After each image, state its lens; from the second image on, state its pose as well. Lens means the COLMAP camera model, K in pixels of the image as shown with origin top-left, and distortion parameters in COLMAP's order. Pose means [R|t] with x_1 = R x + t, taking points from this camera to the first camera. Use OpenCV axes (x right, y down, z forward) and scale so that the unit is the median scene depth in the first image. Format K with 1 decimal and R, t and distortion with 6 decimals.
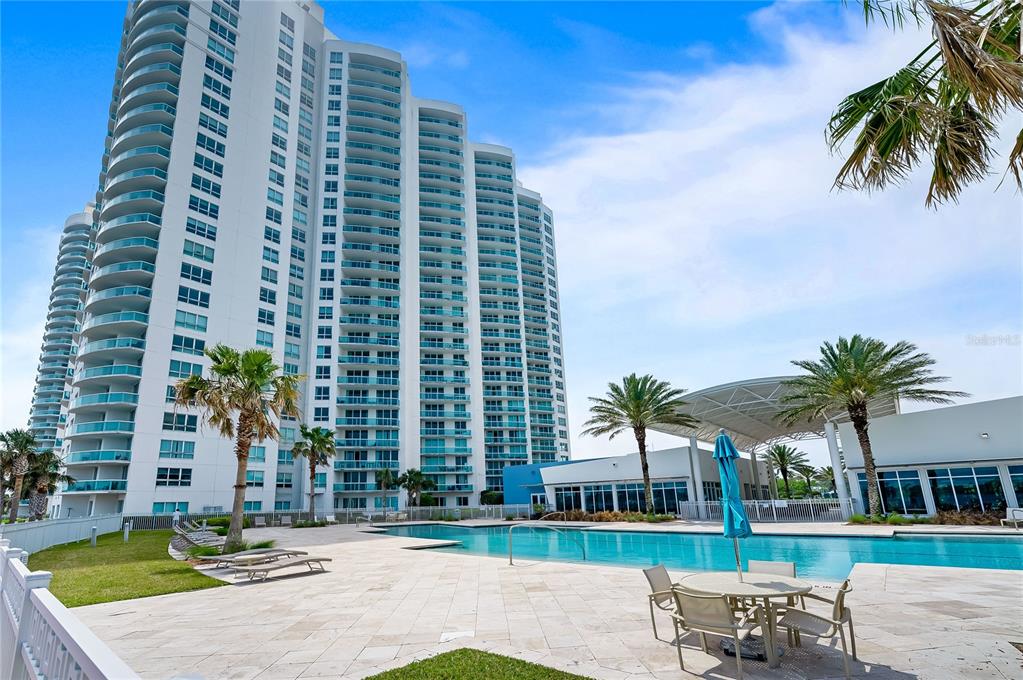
lens RADIAL K [[549.7, 0, 511.5], [0, 549.7, 340.0], [0, 0, 1]] dist [0.000428, -0.000357]
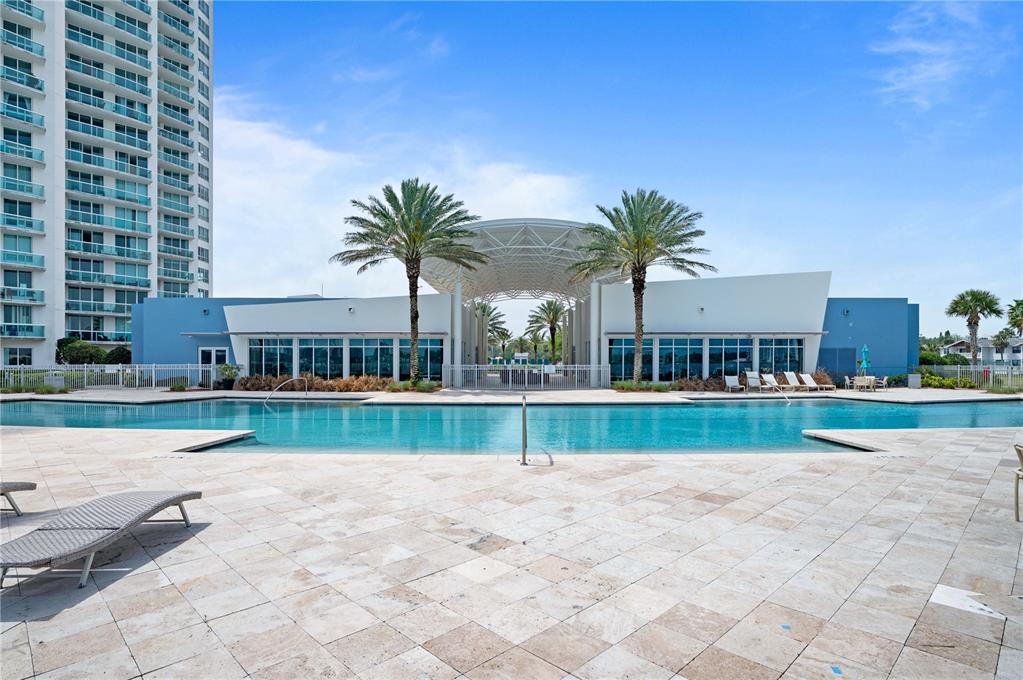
lens RADIAL K [[687.1, 0, 511.5], [0, 687.1, 340.0], [0, 0, 1]] dist [0.001345, -0.001388]
pose [[0.678823, 0.045359, 0.732900, -0.284562], [-0.222192, 0.963989, 0.146137, 0.096797], [-0.699879, -0.262046, 0.664456, 0.300703]]
